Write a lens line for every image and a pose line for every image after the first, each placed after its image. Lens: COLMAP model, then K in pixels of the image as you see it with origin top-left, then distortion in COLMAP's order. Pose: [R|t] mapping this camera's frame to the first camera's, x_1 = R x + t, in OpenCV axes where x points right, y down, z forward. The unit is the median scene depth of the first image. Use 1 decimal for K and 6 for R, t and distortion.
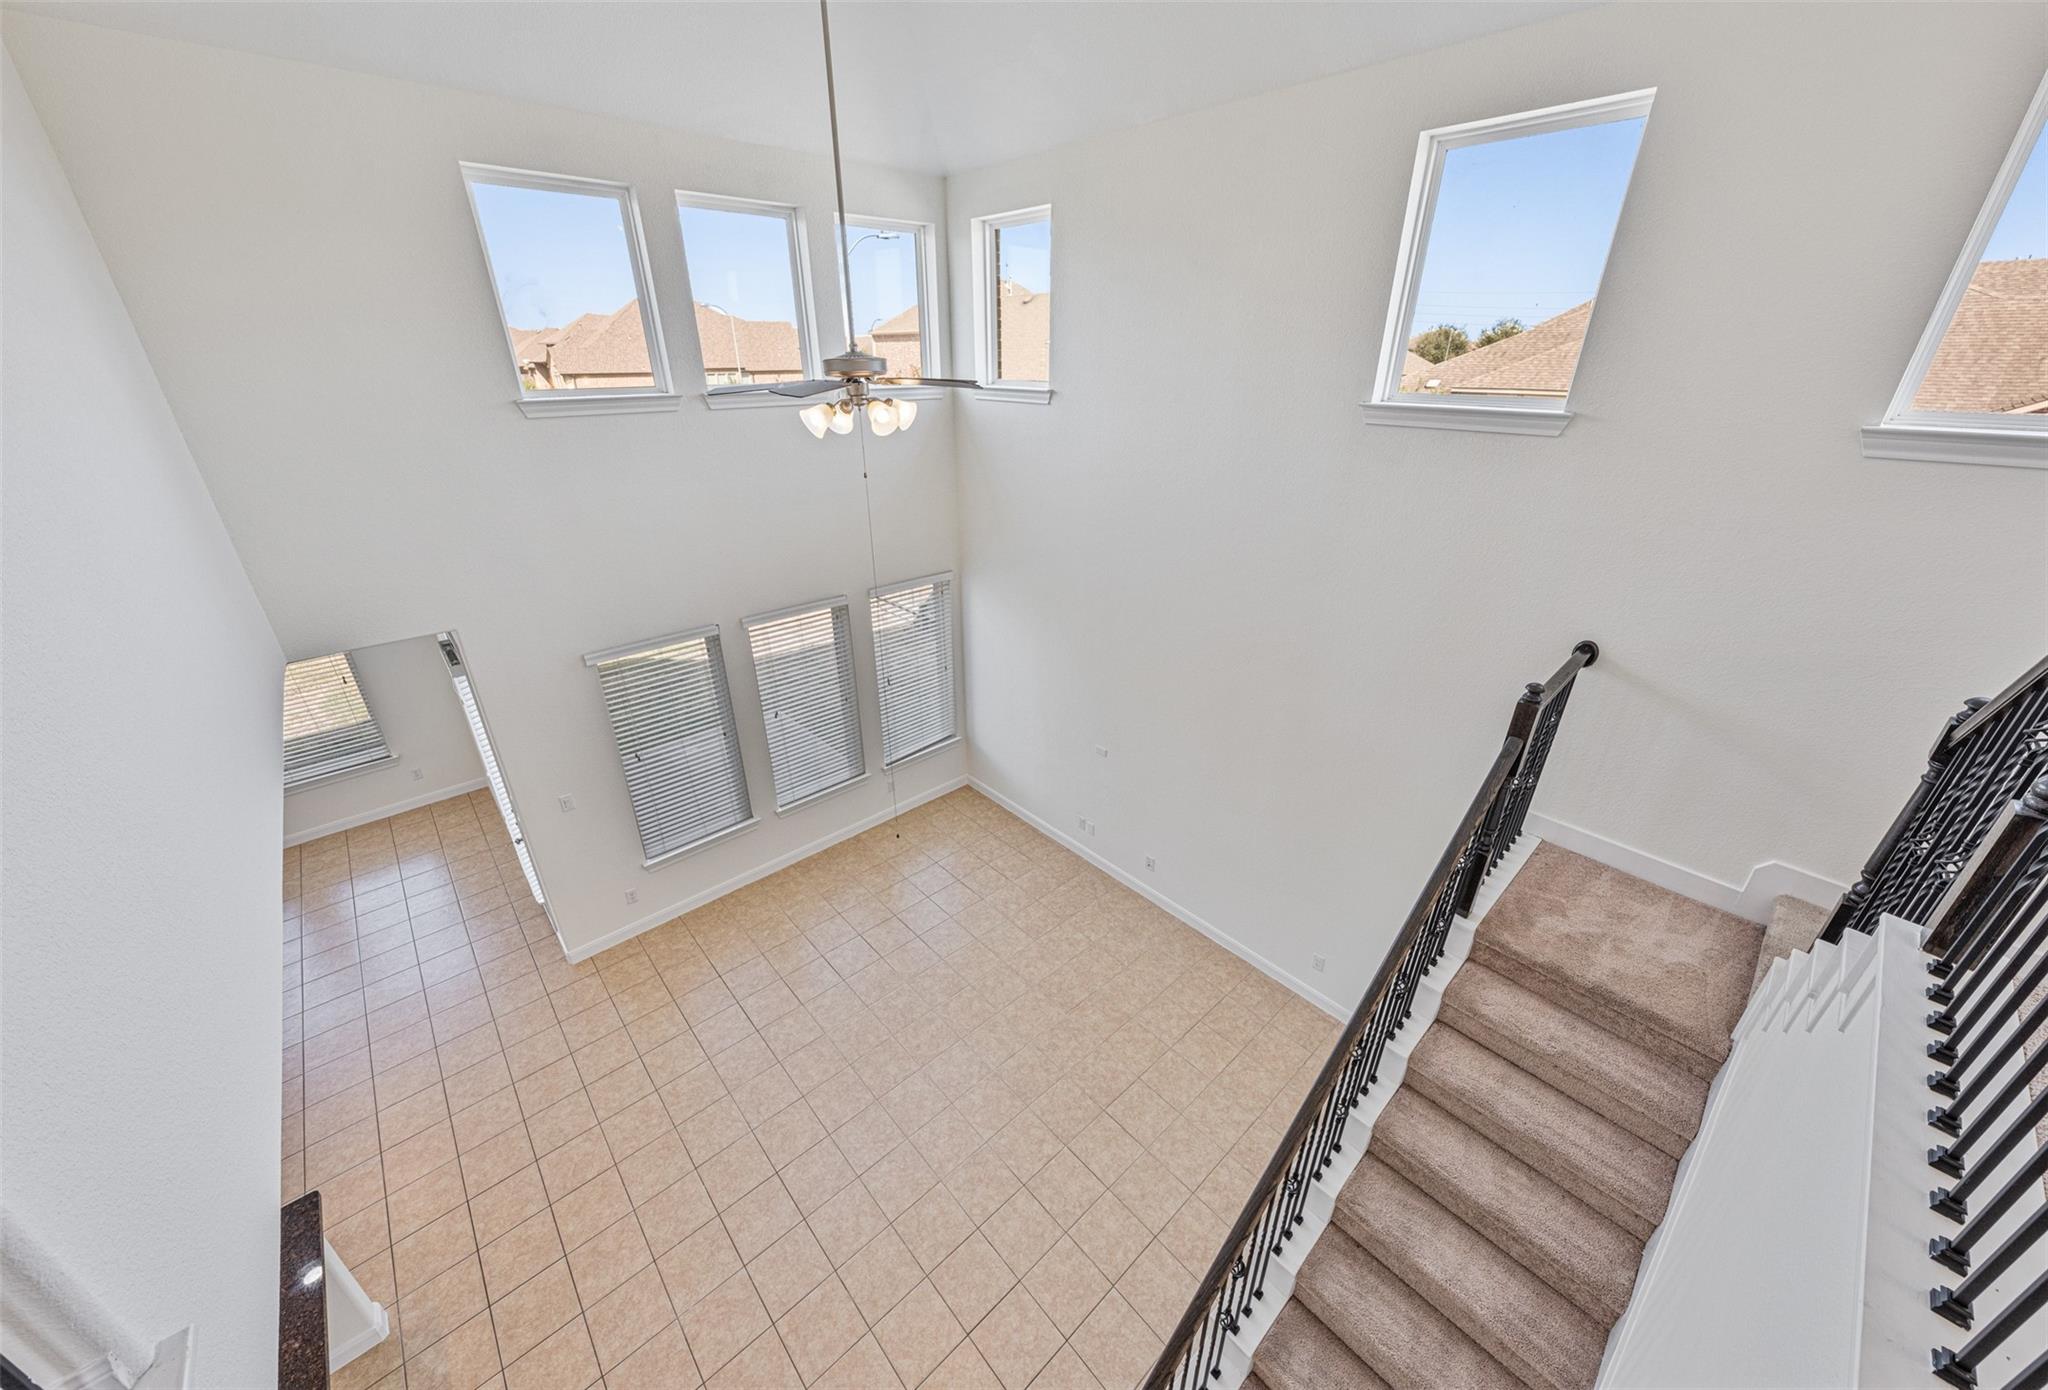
lens RADIAL K [[731.8, 0, 1021.0], [0, 731.8, 696.1], [0, 0, 1]] dist [-0.000447, 0.000018]
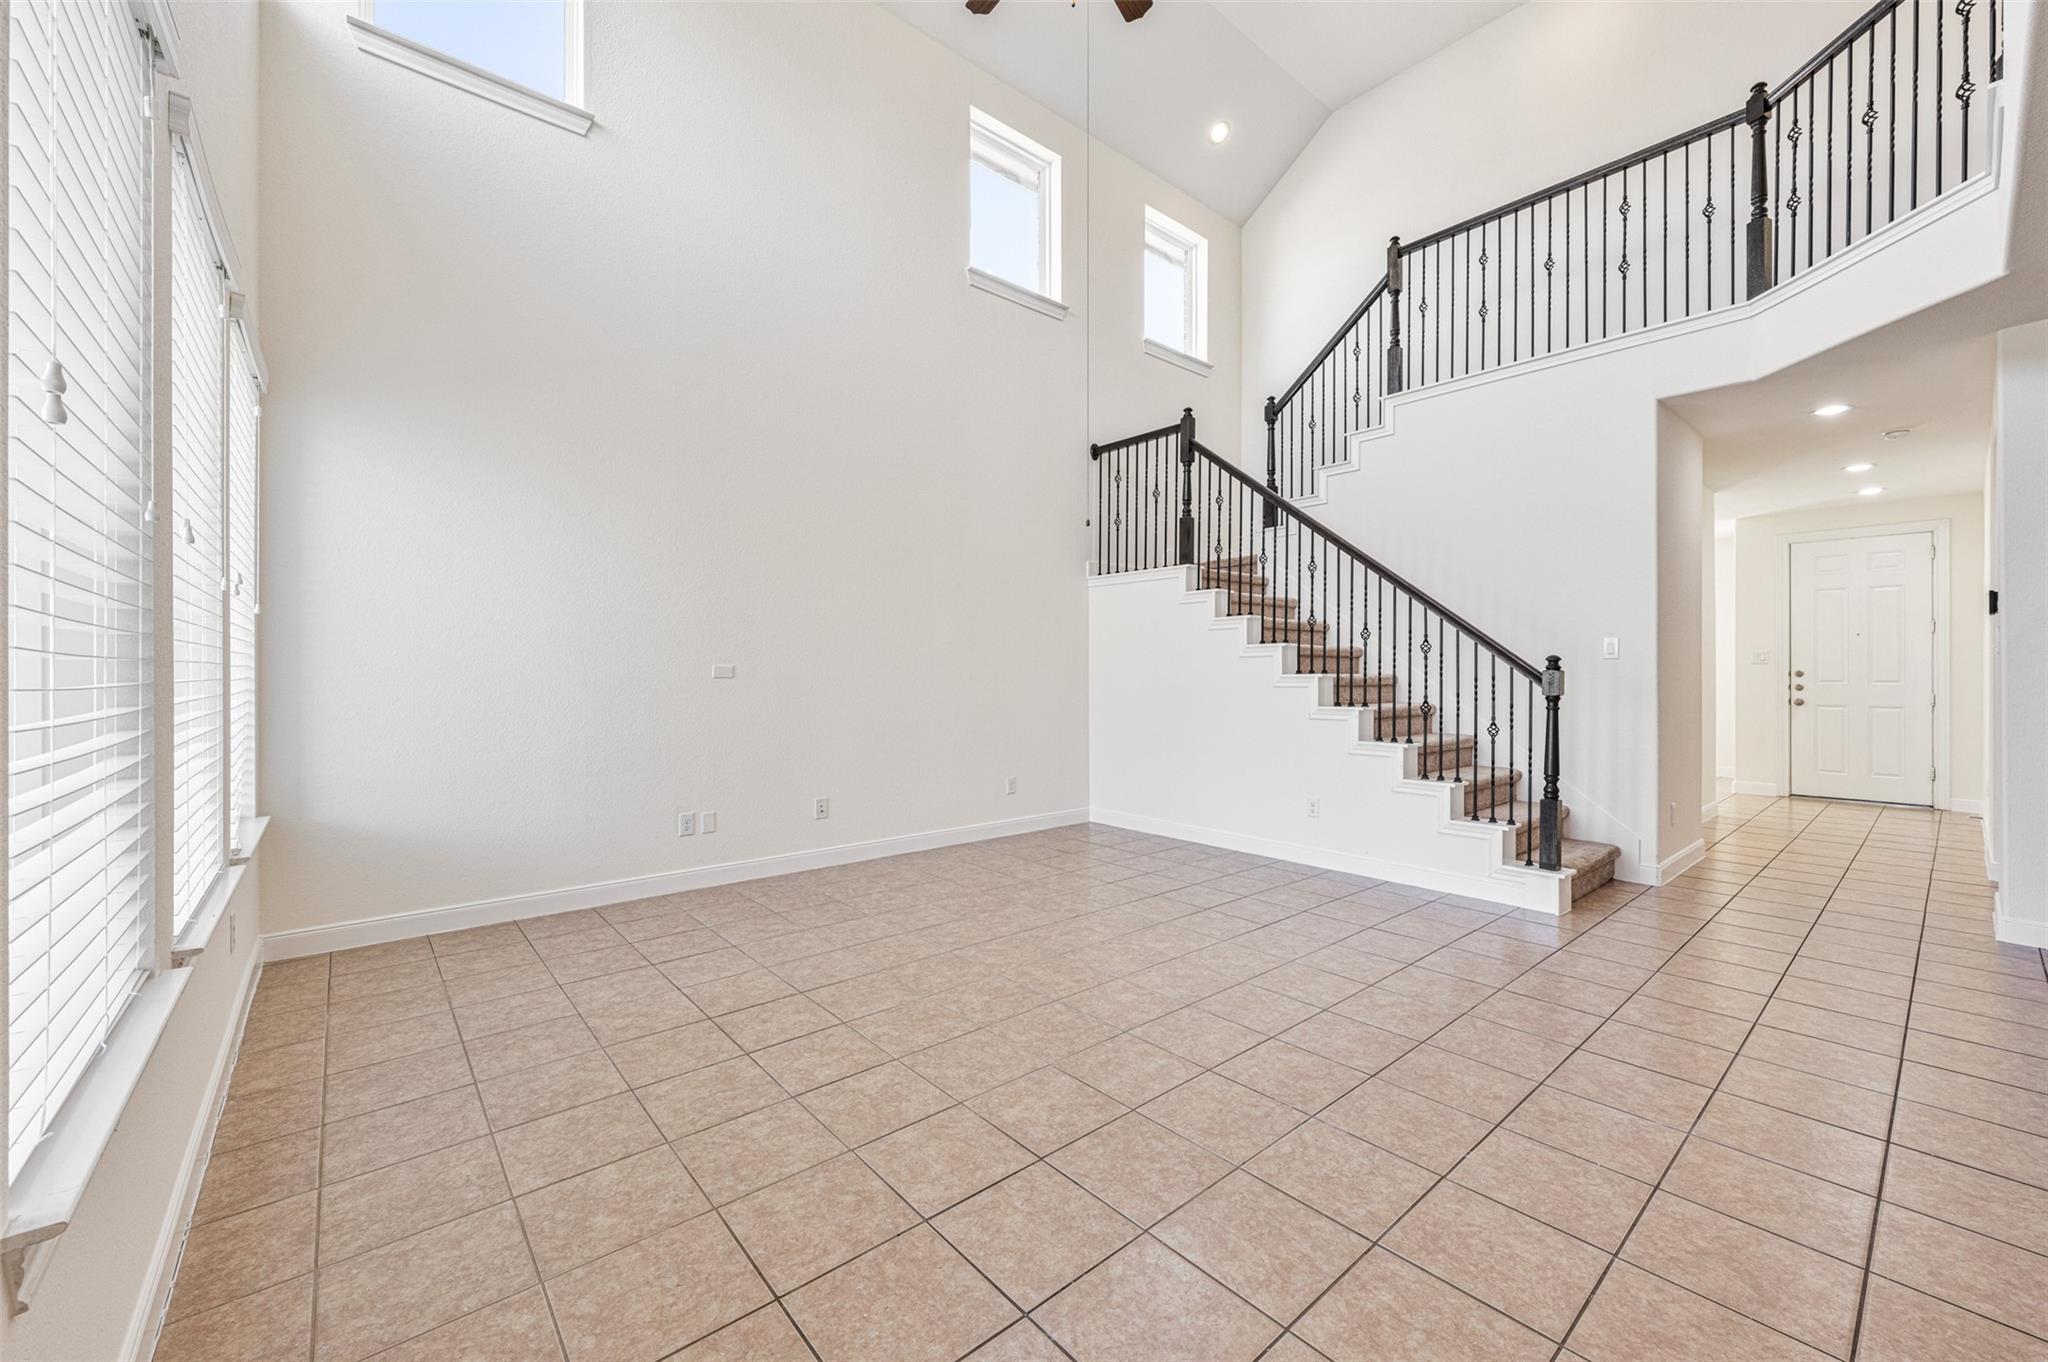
lens RADIAL K [[805.1, 0, 1030.2], [0, 805.1, 673.1], [0, 0, 1]] dist [-0.002325, -0.000139]
pose [[0.026521, 0.001339, 0.999647, -0.874227], [0.433370, 0.901127, -0.012705, 0.293952], [-0.900826, 0.433554, 0.023318, 1.049108]]
